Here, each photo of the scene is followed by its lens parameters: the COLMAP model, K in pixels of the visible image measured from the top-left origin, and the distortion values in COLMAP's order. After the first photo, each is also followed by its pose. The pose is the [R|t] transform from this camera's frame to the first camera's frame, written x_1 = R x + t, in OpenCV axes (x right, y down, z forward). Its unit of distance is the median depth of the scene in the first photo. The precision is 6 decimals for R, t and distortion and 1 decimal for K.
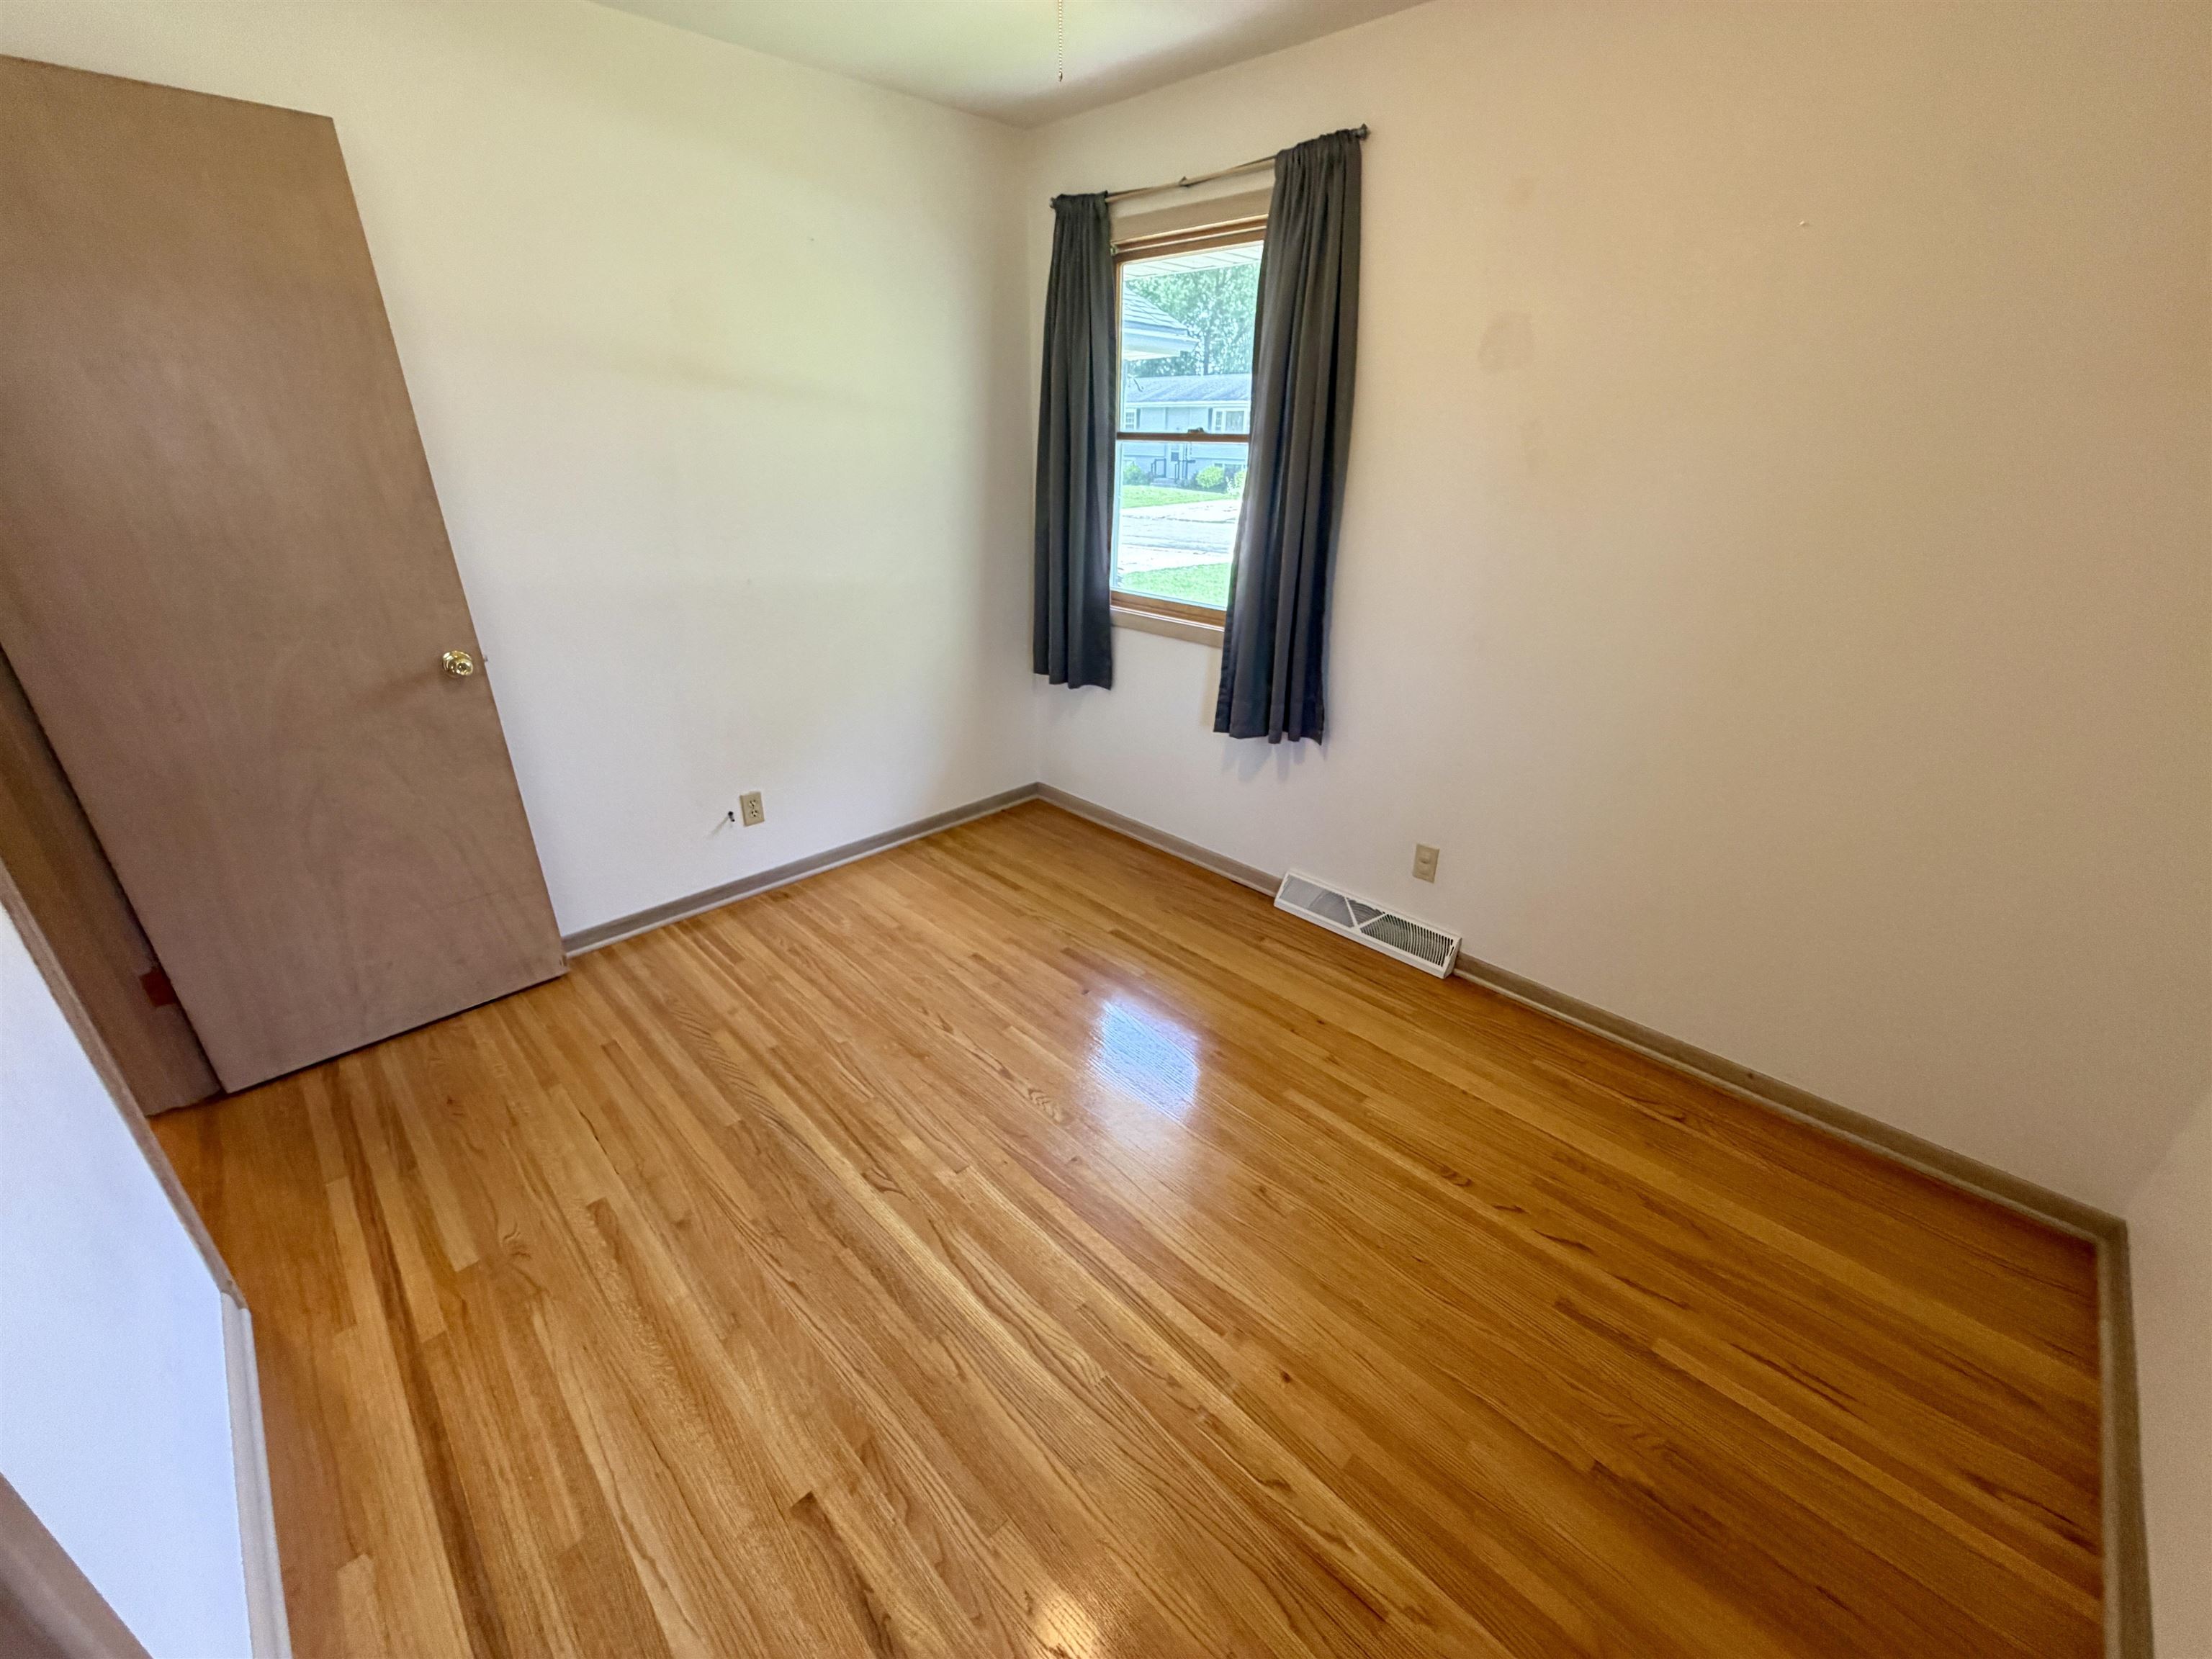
lens RADIAL K [[881.4, 0, 1097.7], [0, 881.4, 830.6], [0, 0, 1]] dist [-0.001276, 0.000089]
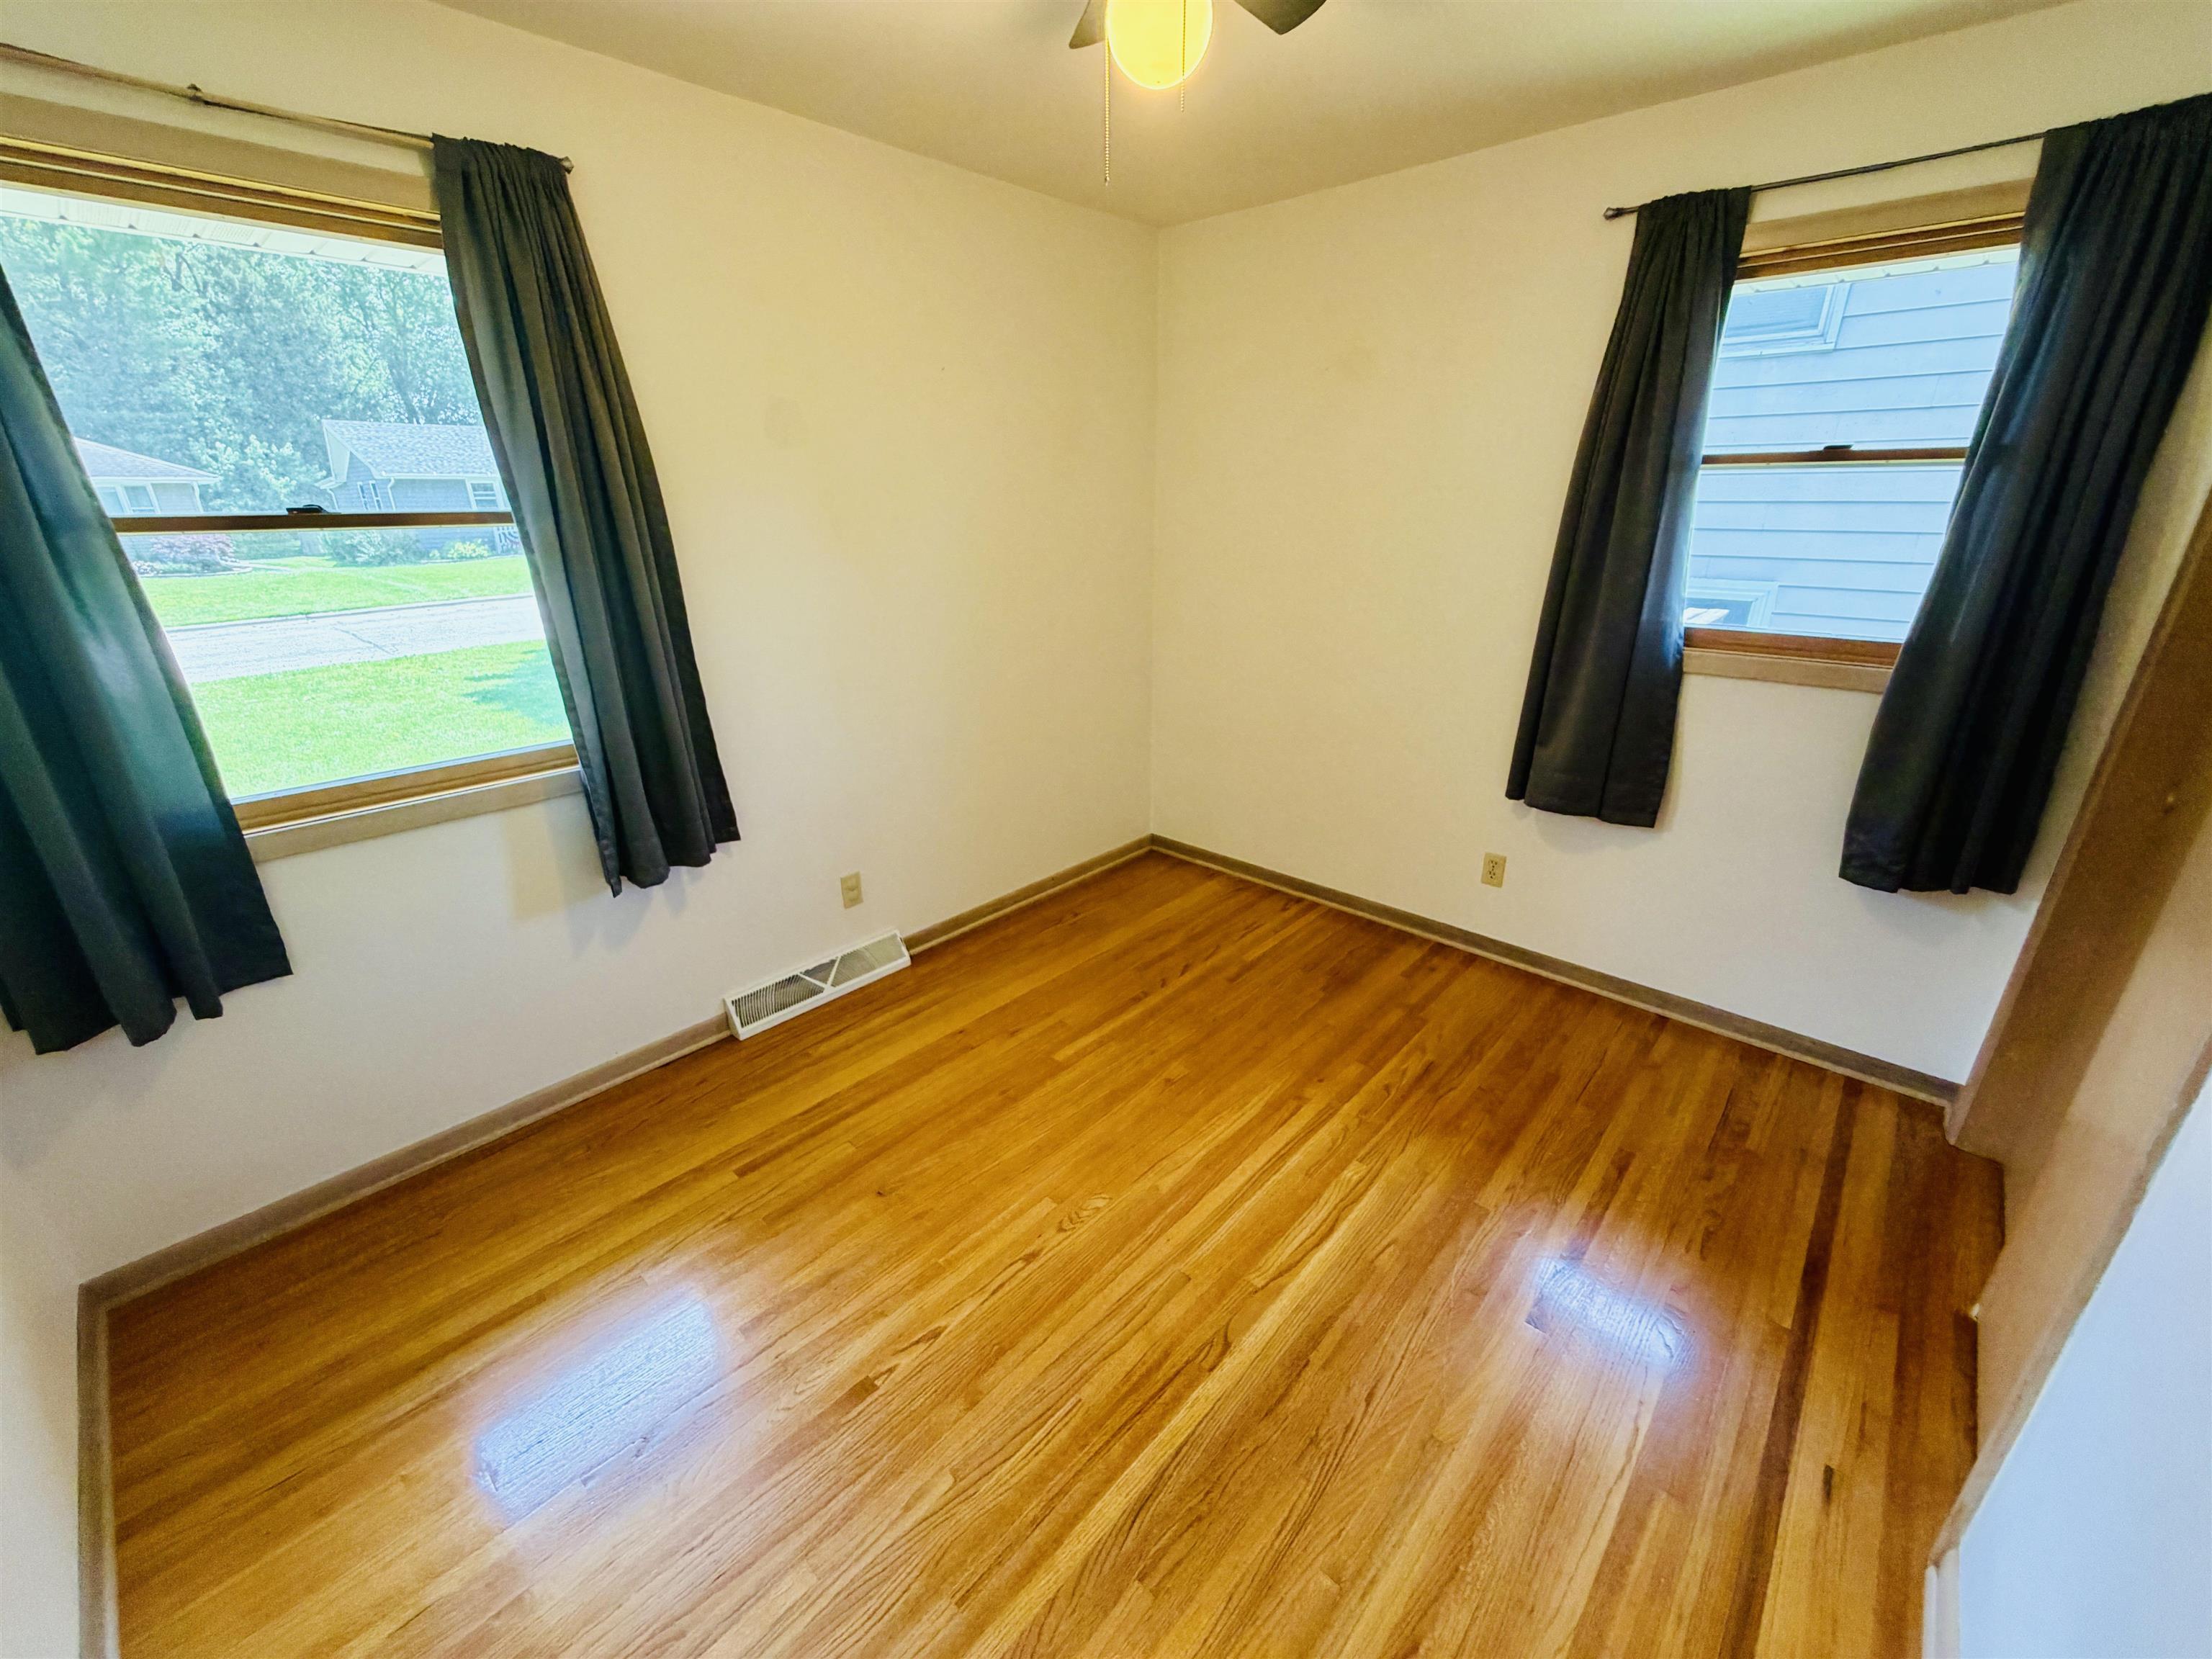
lens RADIAL K [[890.1, 0, 1099.0], [0, 890.1, 829.1], [0, 0, 1]] dist [-0.000352, -0.000210]
pose [[-0.051456, -0.361951, 0.930776, -0.814433], [0.418367, 0.838474, 0.349186, -0.361507], [-0.906819, 0.407374, 0.108284, 0.749191]]
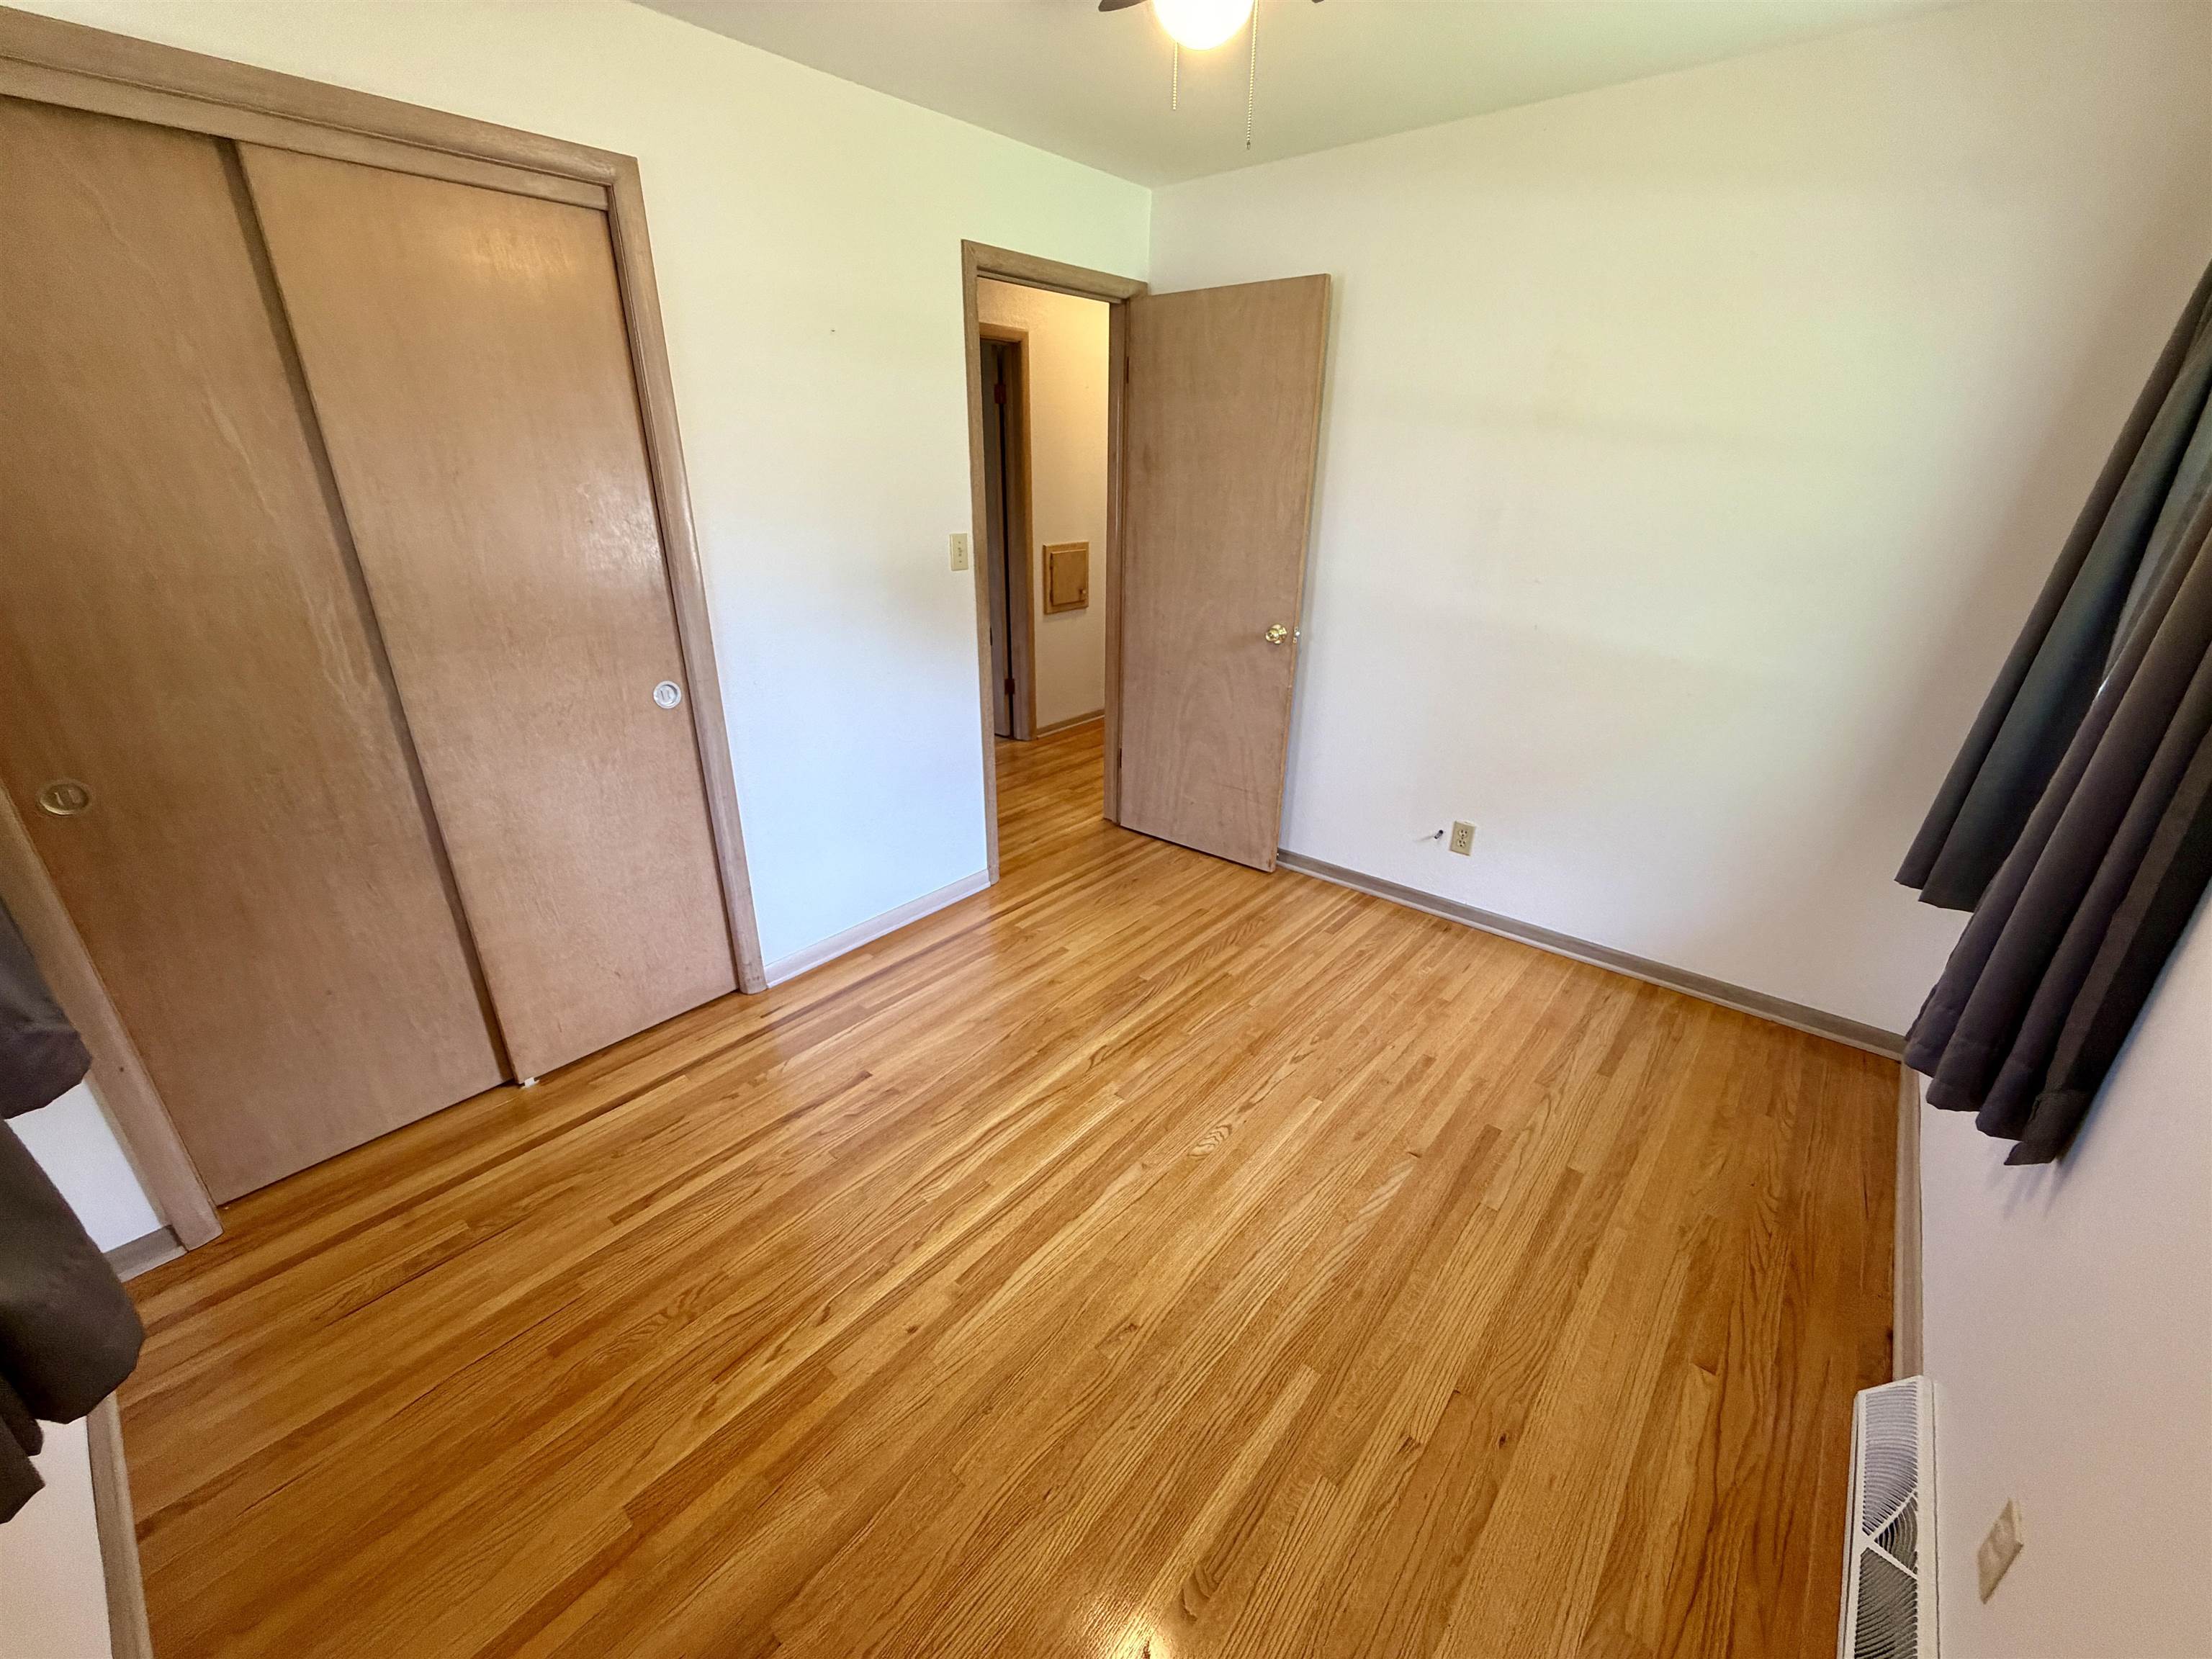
lens RADIAL K [[881.4, 0, 1097.7], [0, 881.4, 830.6], [0, 0, 1]] dist [-0.001276, 0.000089]
pose [[0.089442, 0.377136, -0.921829, 0.751562], [-0.416120, 0.855040, 0.309436, -0.254632], [0.904900, 0.355915, 0.233410, 0.546567]]
